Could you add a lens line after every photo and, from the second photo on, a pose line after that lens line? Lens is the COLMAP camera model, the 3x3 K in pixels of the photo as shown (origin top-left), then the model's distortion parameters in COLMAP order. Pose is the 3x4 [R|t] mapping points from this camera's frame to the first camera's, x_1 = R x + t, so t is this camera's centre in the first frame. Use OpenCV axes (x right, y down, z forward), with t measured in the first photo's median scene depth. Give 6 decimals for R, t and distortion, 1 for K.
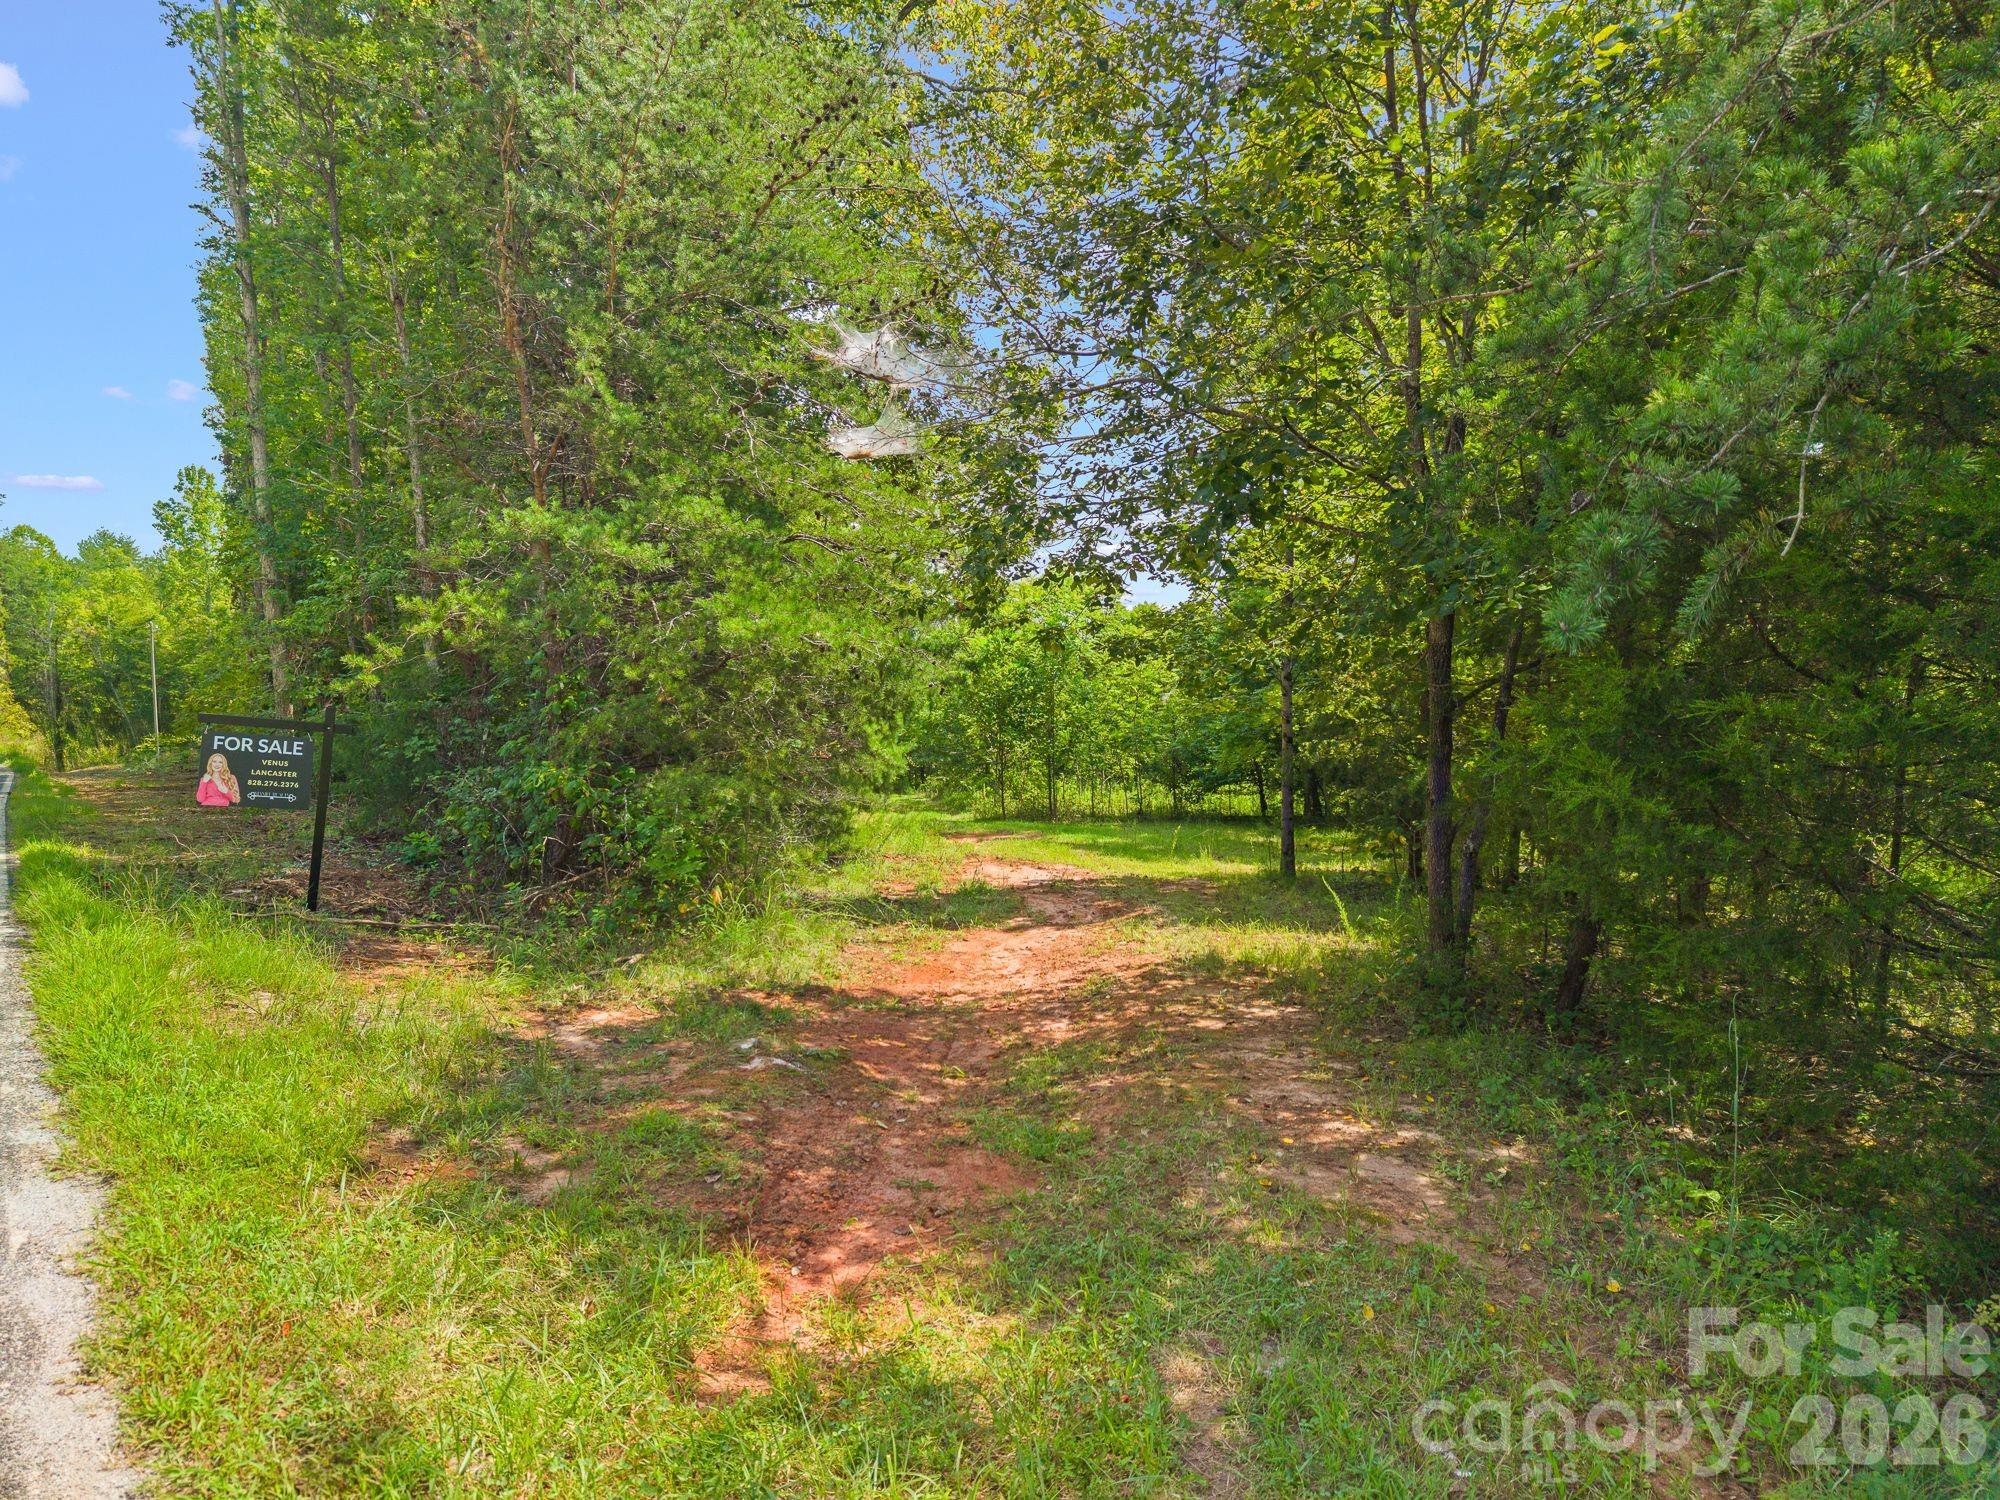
lens RADIAL K [[1316.8, 0, 1000.0], [0, 1316.8, 750.0], [0, 0, 1]] dist [0.031565, -0.046638]
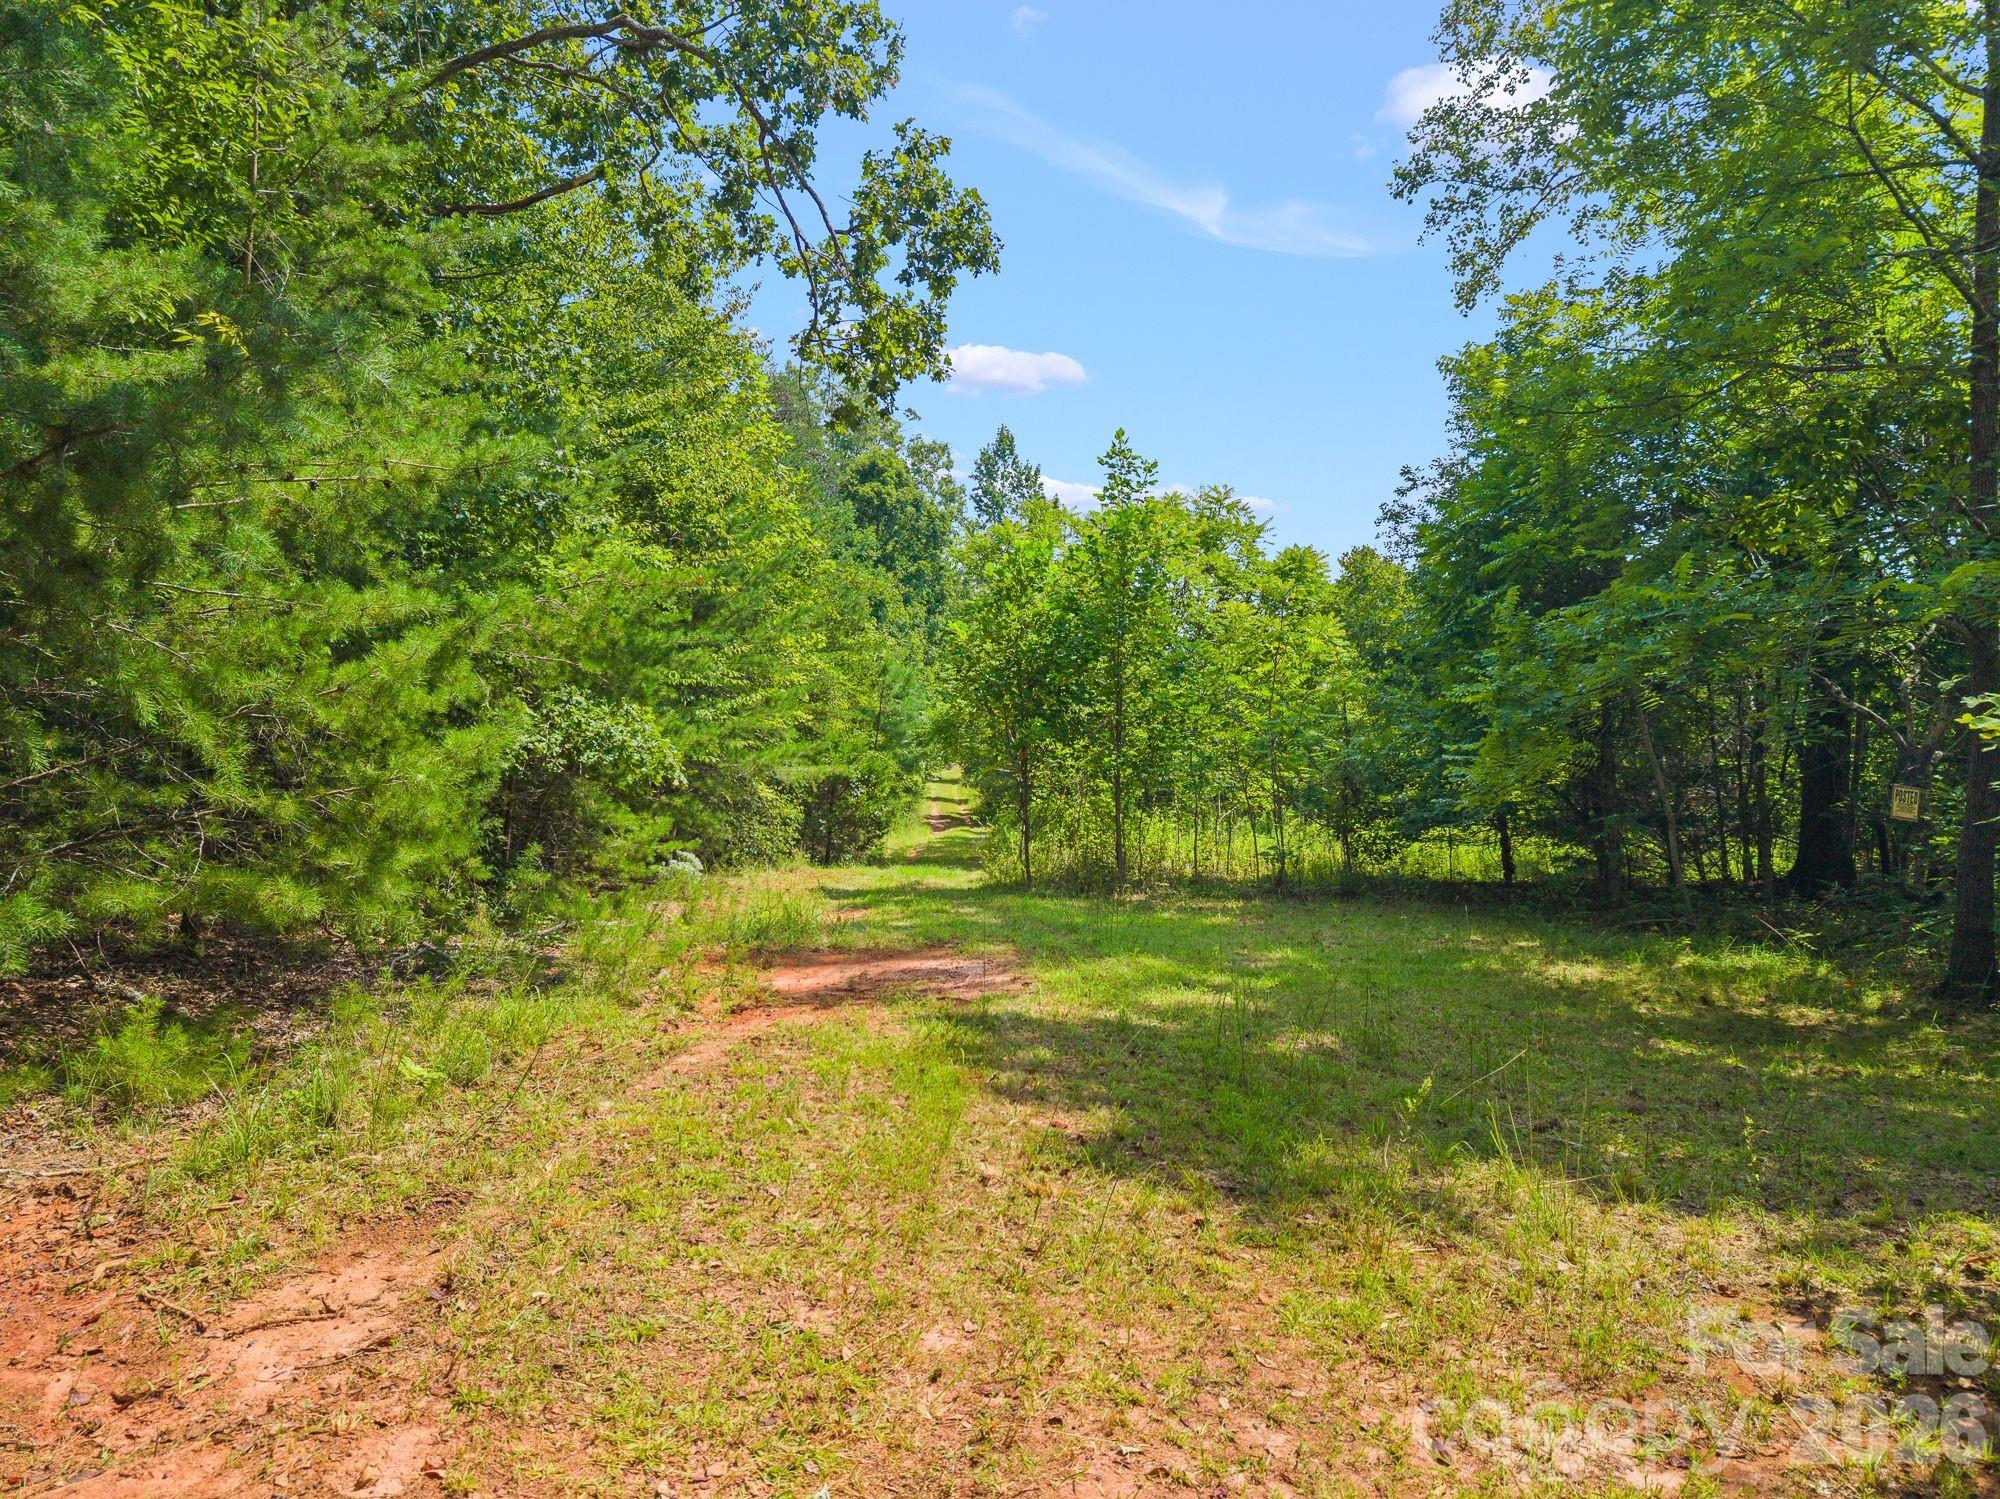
lens RADIAL K [[1316.8, 0, 1000.0], [0, 1316.8, 749.5], [0, 0, 1]] dist [0.031565, -0.046638]
pose [[0.993863, 0.002892, -0.110584, 0.048338], [-0.004340, 0.999908, -0.012855, 0.001448], [0.110537, 0.013256, 0.993784, 0.422923]]
